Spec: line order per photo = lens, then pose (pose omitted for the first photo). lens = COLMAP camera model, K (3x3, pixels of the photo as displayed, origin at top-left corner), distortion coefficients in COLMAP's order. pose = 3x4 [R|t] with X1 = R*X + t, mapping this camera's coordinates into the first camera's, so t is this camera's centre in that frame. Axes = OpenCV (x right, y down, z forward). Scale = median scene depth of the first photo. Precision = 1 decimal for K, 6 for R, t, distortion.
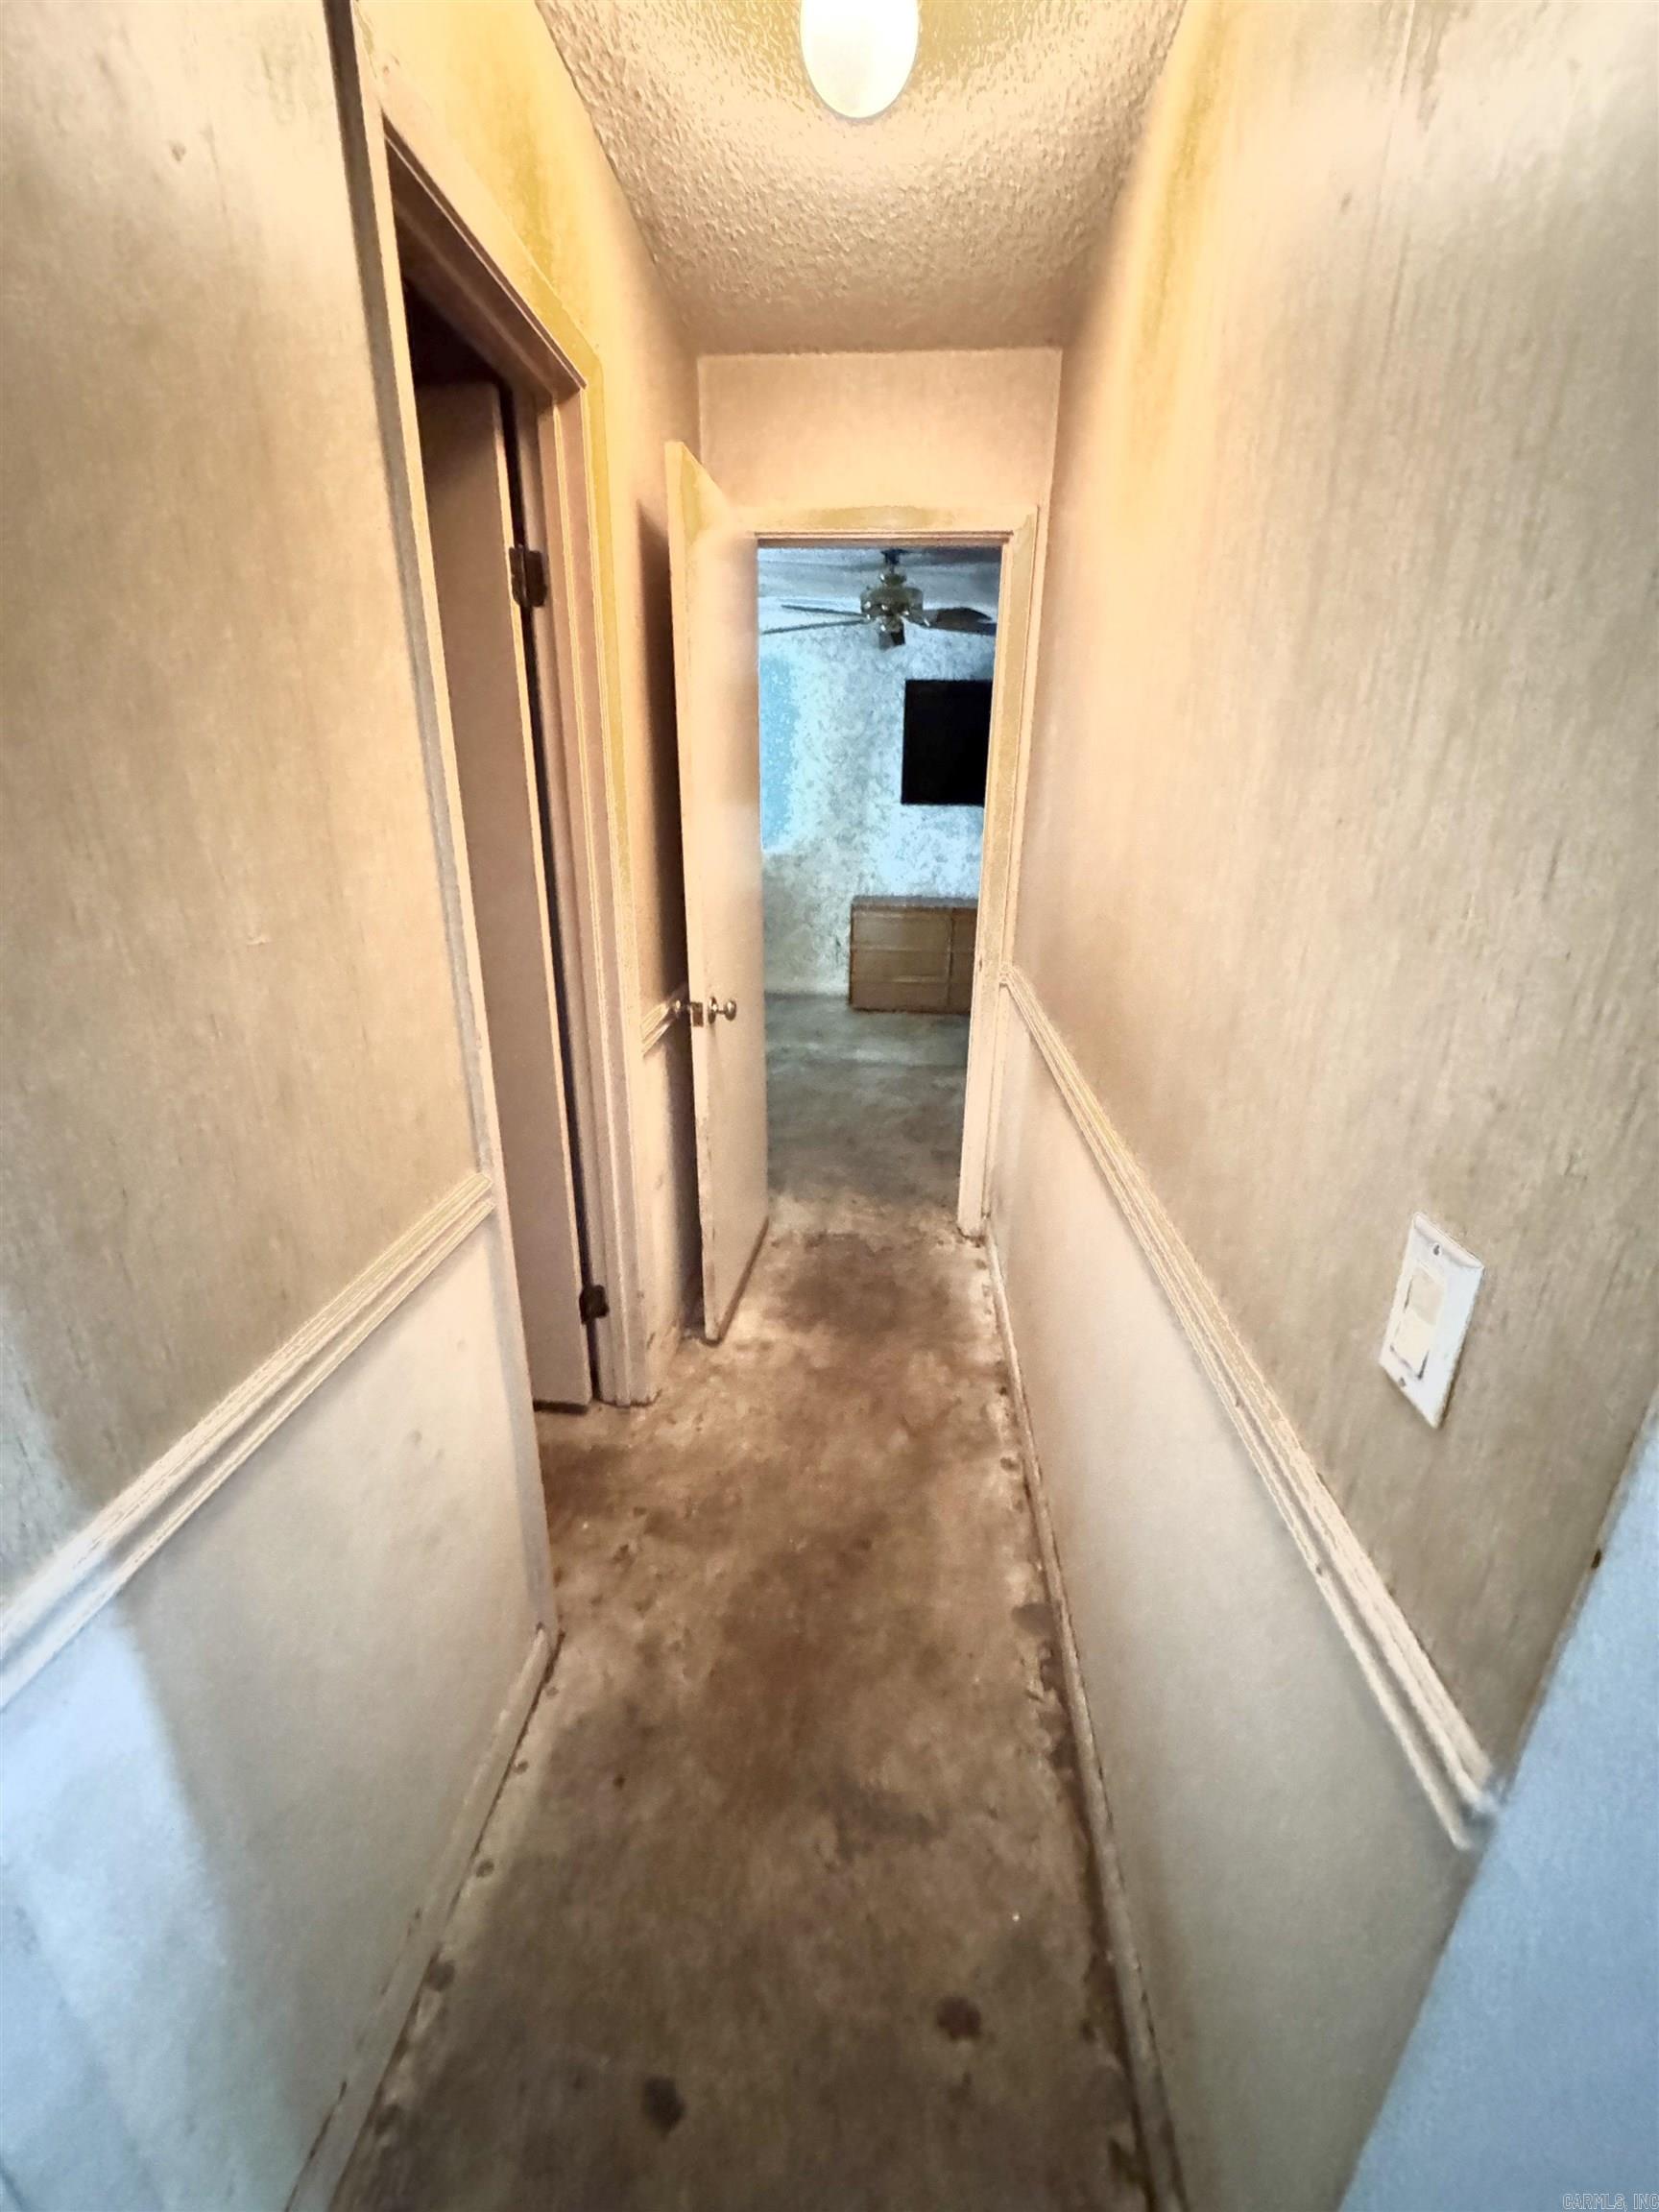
lens RADIAL K [[882.0, 0, 832.0], [0, 882.0, 1103.4], [0, 0, 1]] dist [-0.004197, 0.000336]
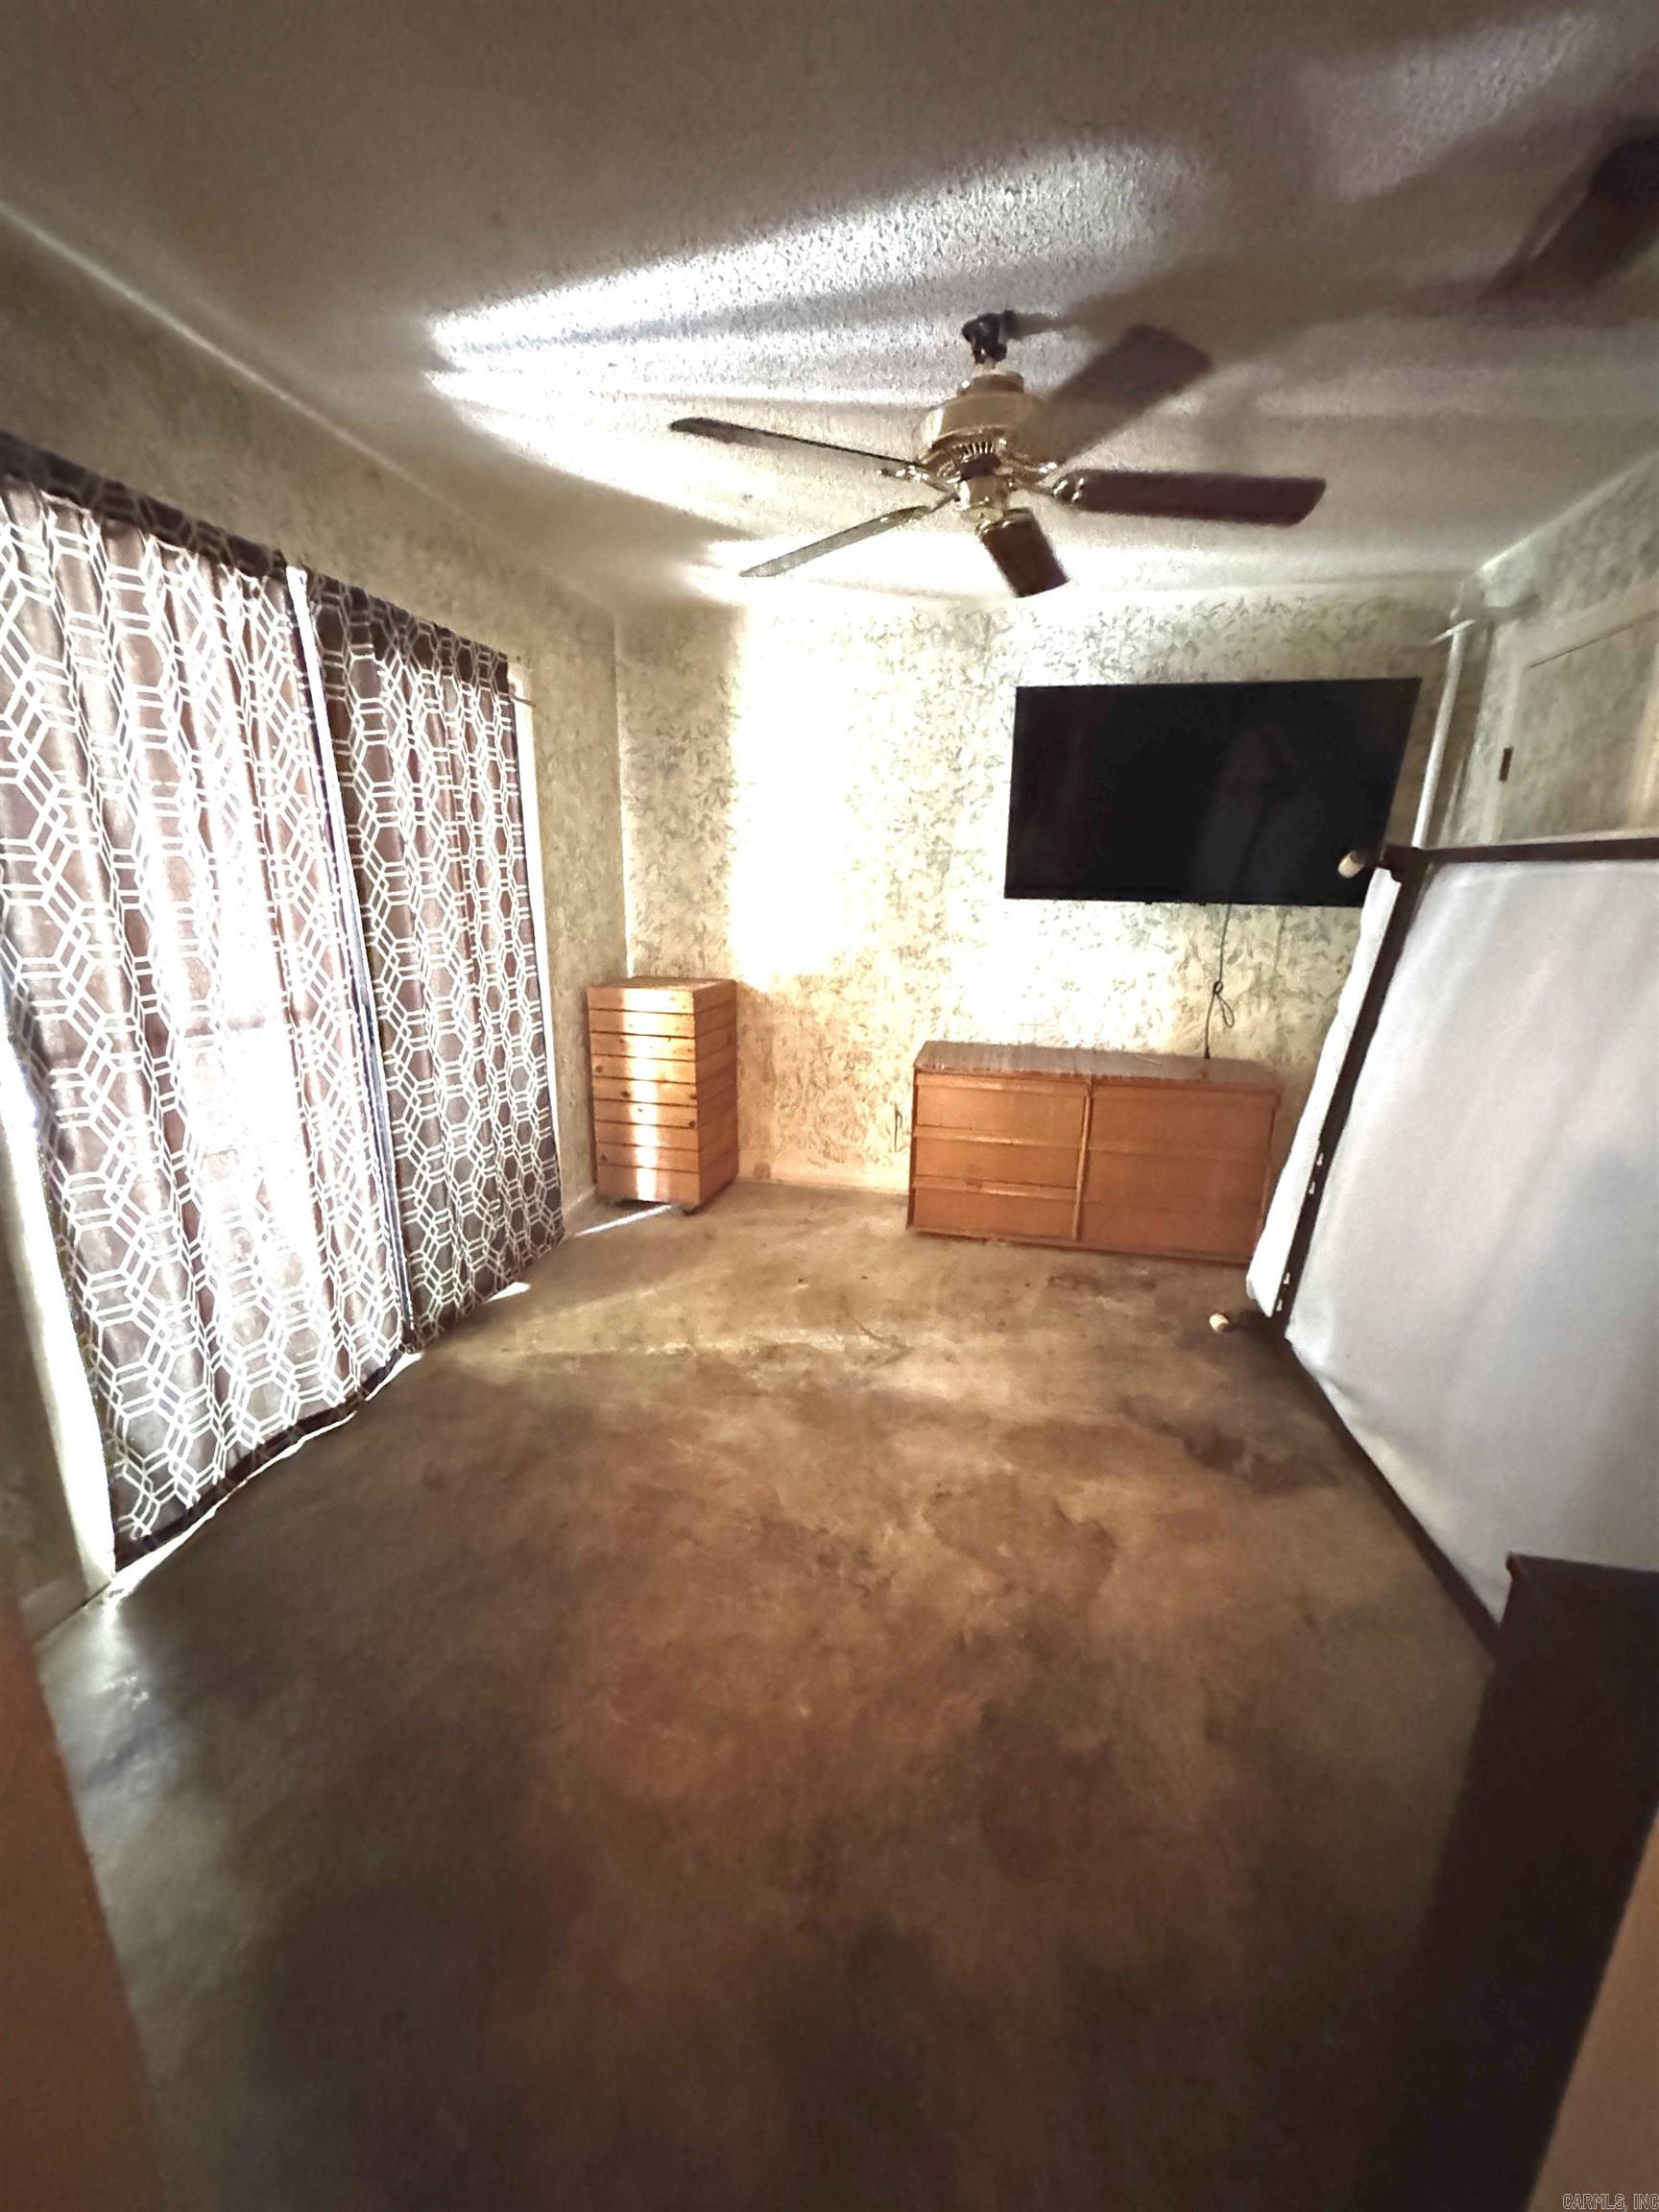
lens RADIAL K [[882.0, 0, 826.3], [0, 882.0, 1109.9], [0, 0, 1]] dist [-0.004197, 0.000336]
pose [[0.992174, 0.030897, -0.120977, 0.034336], [-0.041198, 0.995648, -0.083599, -0.137674], [0.117867, 0.087928, 0.989129, 0.396554]]
